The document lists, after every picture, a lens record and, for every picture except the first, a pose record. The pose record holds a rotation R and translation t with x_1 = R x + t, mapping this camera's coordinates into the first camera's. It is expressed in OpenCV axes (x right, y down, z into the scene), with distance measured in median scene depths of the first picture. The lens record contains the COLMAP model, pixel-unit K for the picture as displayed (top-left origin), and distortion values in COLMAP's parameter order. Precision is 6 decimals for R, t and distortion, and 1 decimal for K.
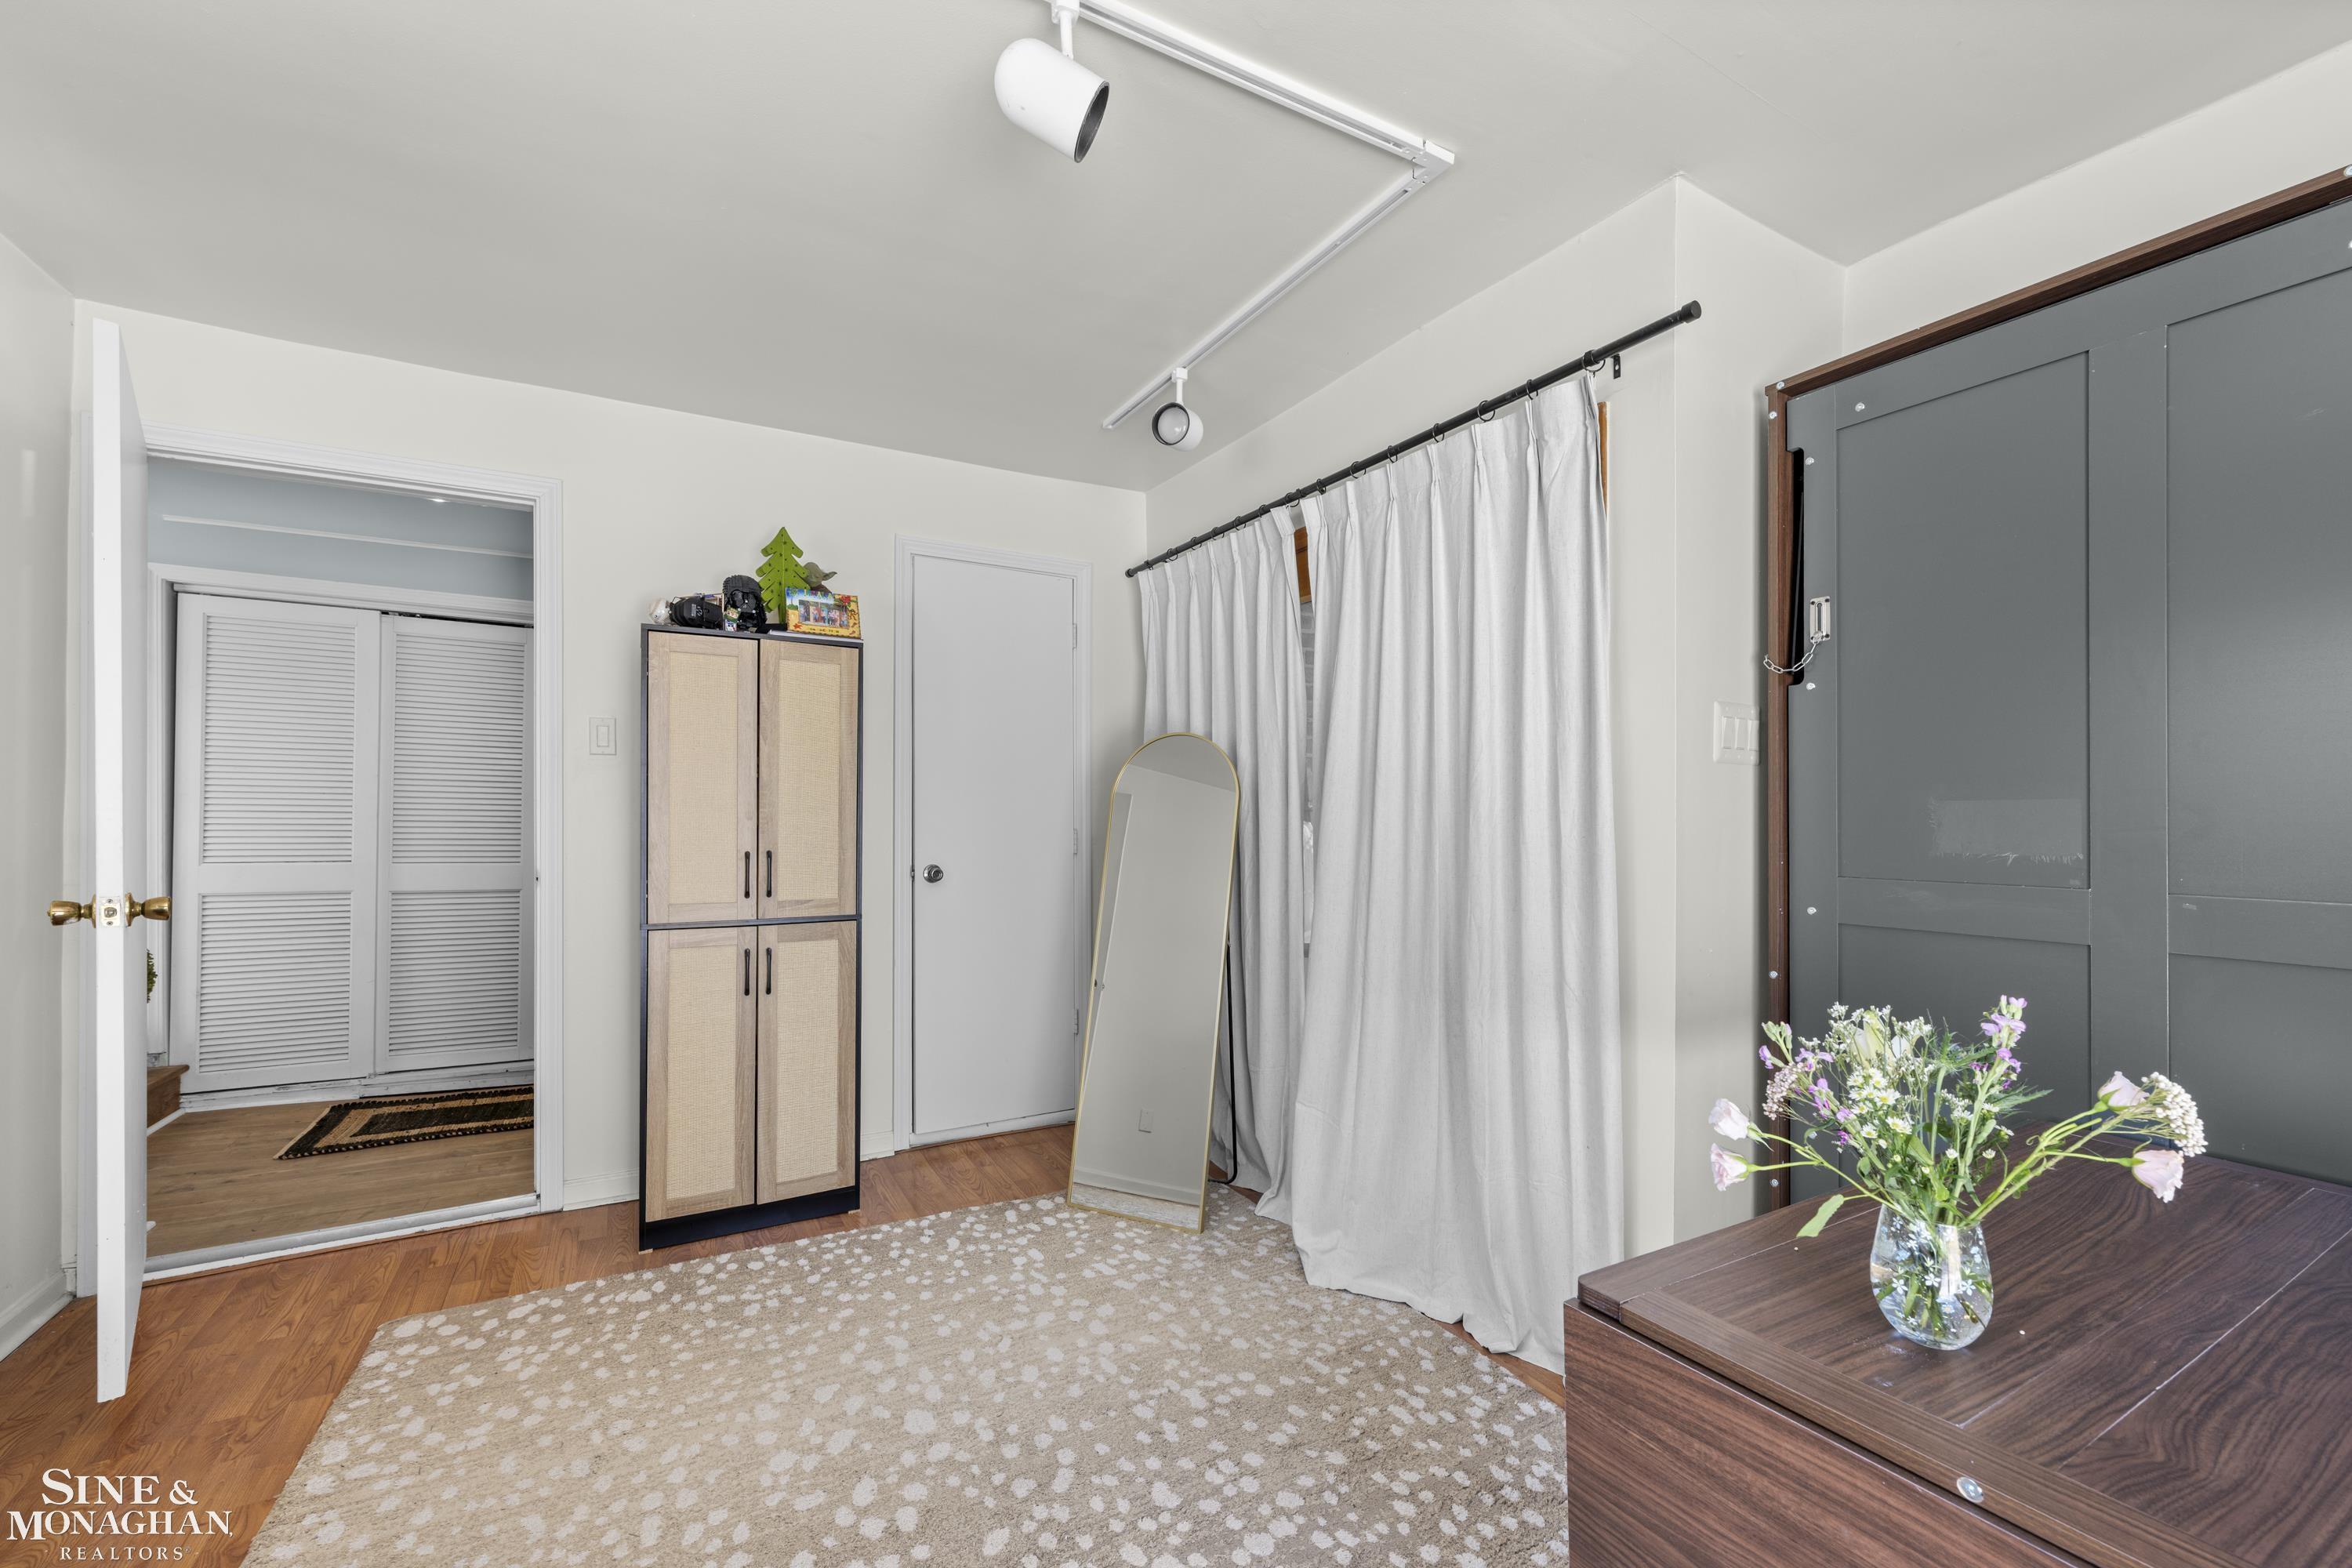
lens RADIAL K [[959.6, 0, 1181.8], [0, 959.6, 812.8], [0, 0, 1]] dist [-0.000008, -0.000009]
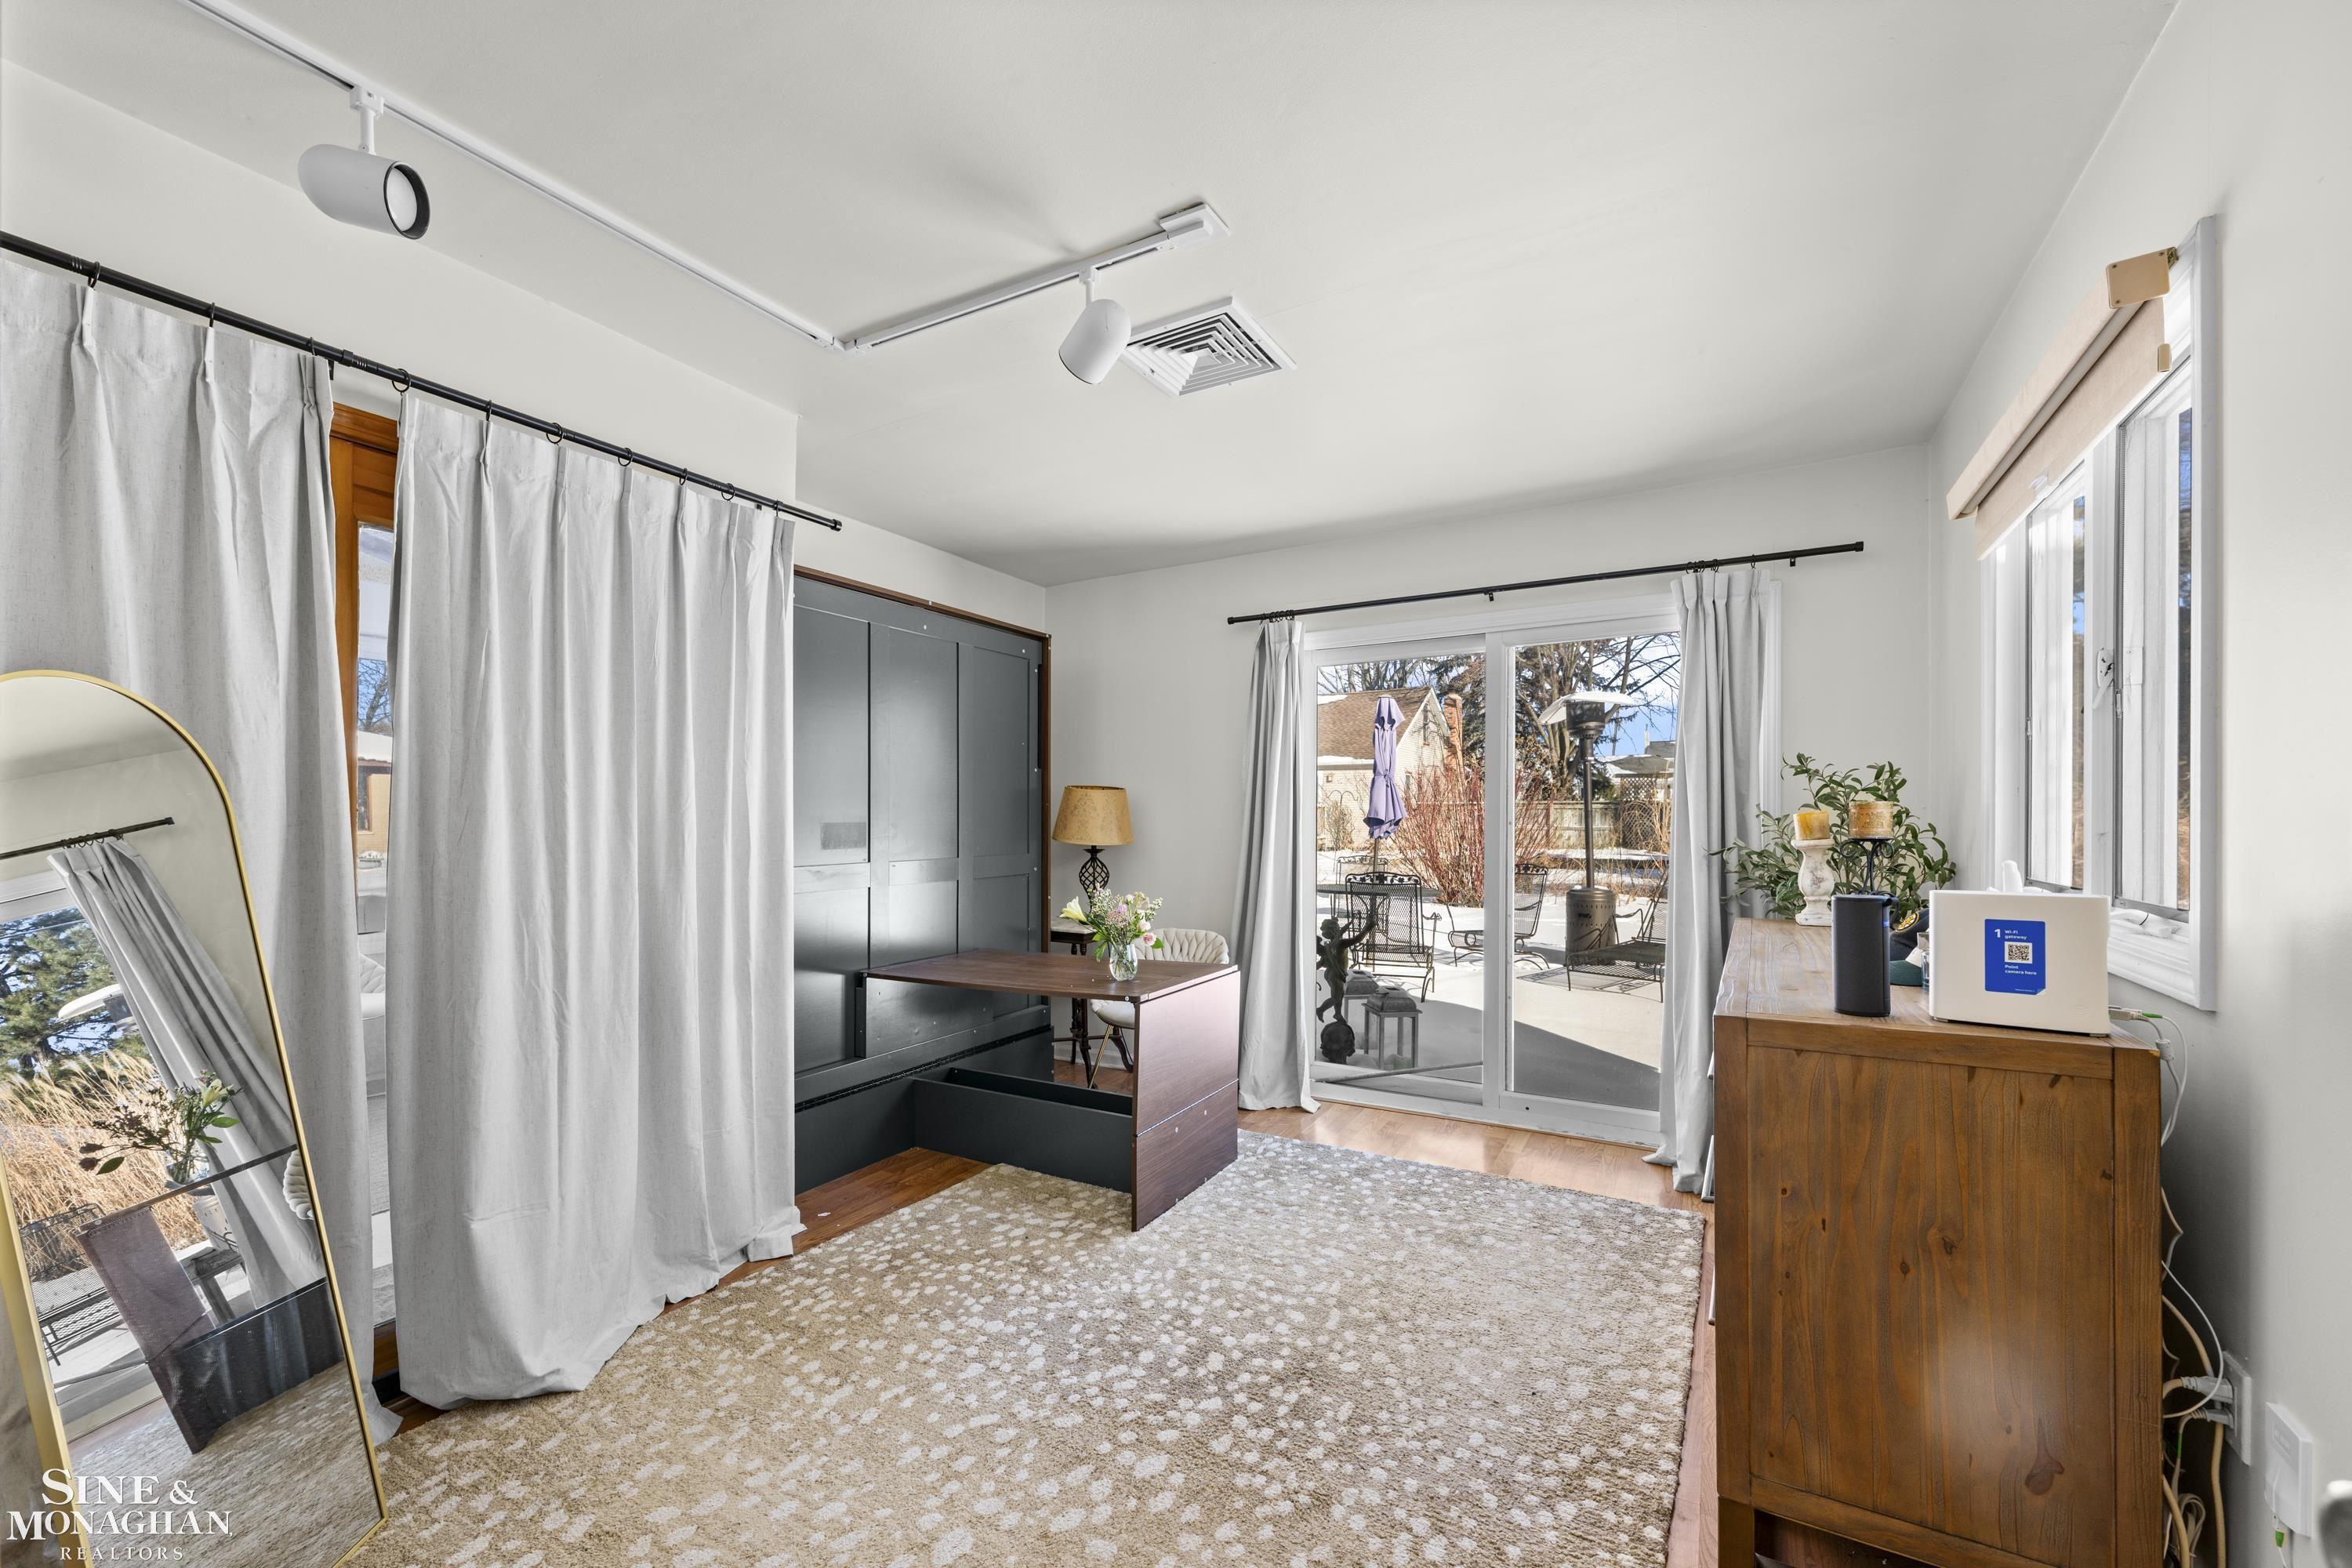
lens RADIAL K [[959.6, 0, 1181.8], [0, 959.6, 812.8], [0, 0, 1]] dist [-0.000008, -0.000009]
pose [[-0.516092, 0.002705, 0.856529, -1.216203], [0.002147, 0.999996, -0.001864, -0.023241], [-0.856530, 0.000877, -0.516096, 1.378656]]
